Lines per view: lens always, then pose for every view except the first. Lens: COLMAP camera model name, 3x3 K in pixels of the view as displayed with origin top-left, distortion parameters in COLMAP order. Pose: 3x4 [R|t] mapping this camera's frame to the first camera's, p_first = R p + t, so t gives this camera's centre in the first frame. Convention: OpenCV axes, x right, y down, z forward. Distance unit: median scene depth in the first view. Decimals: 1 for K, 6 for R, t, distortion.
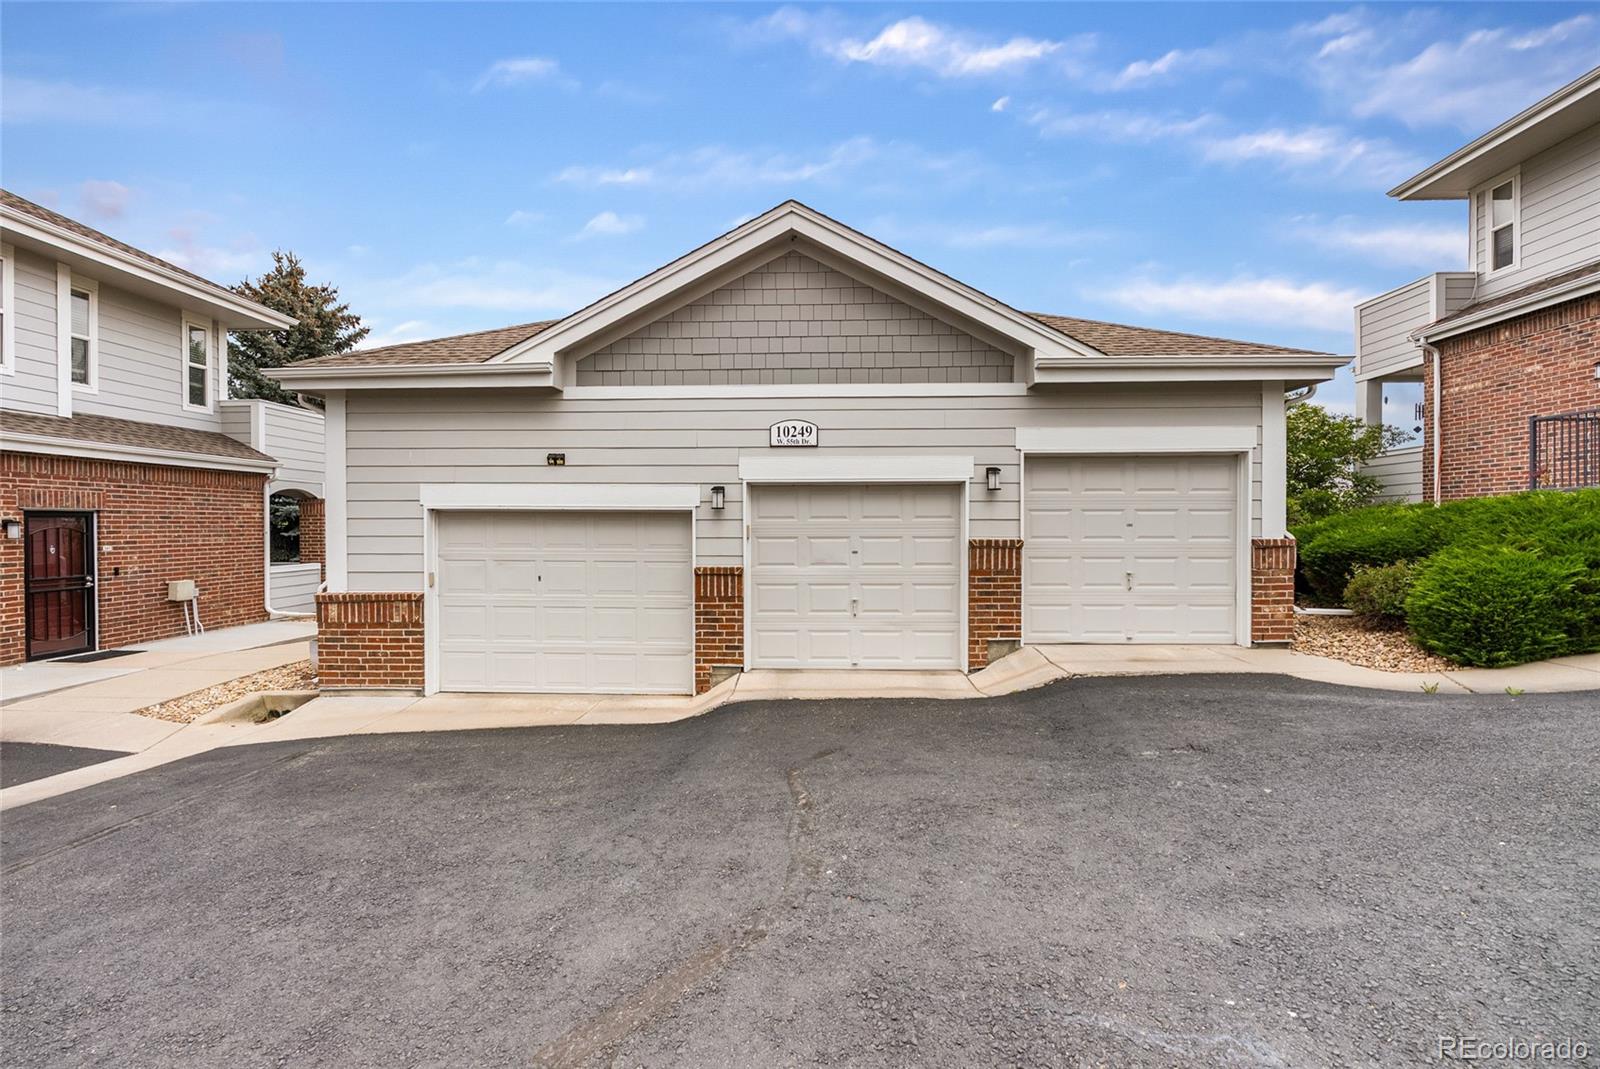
lens RADIAL K [[717.1, 0, 805.3], [0, 717.1, 538.1], [0, 0, 1]] dist [-0.001946, -0.000011]
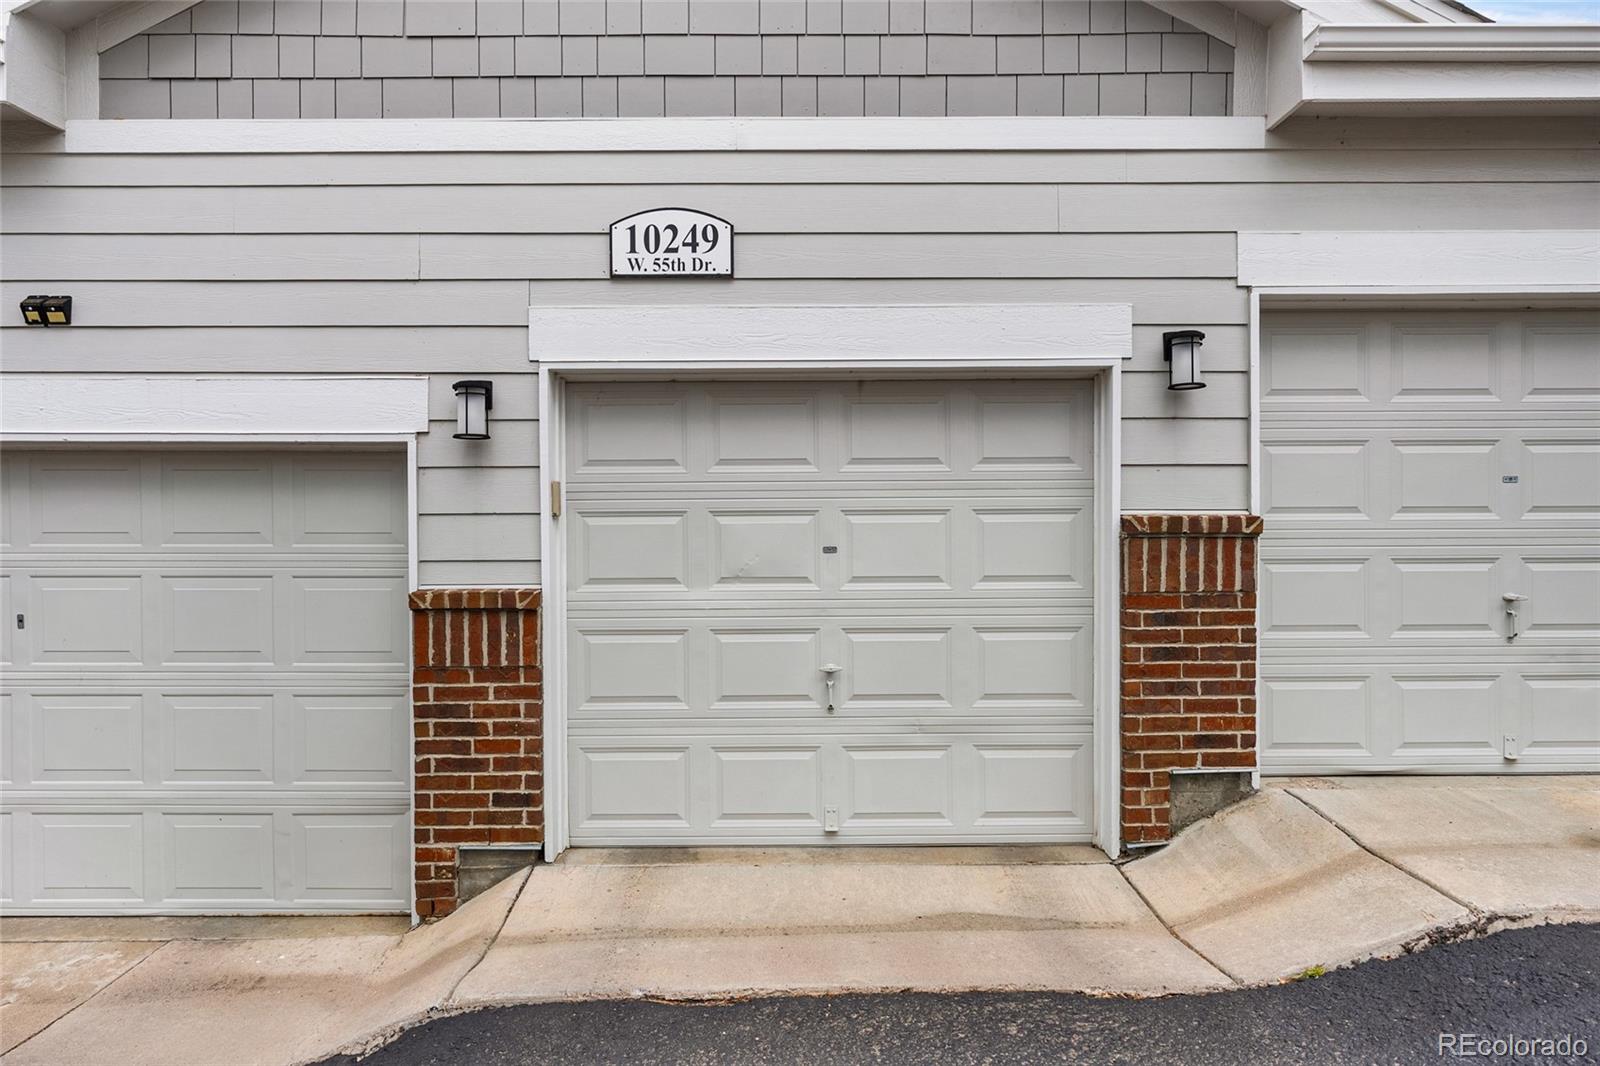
lens RADIAL K [[1011.1, 0, 800.0], [0, 1011.1, 533.0], [0, 0, 1]] dist [0.001024, 0.000294]
pose [[0.998989, -0.004306, 0.044757, 0.028371], [0.003999, 0.999968, 0.006926, 0.006665], [-0.044785, -0.006740, 0.998974, 0.453121]]
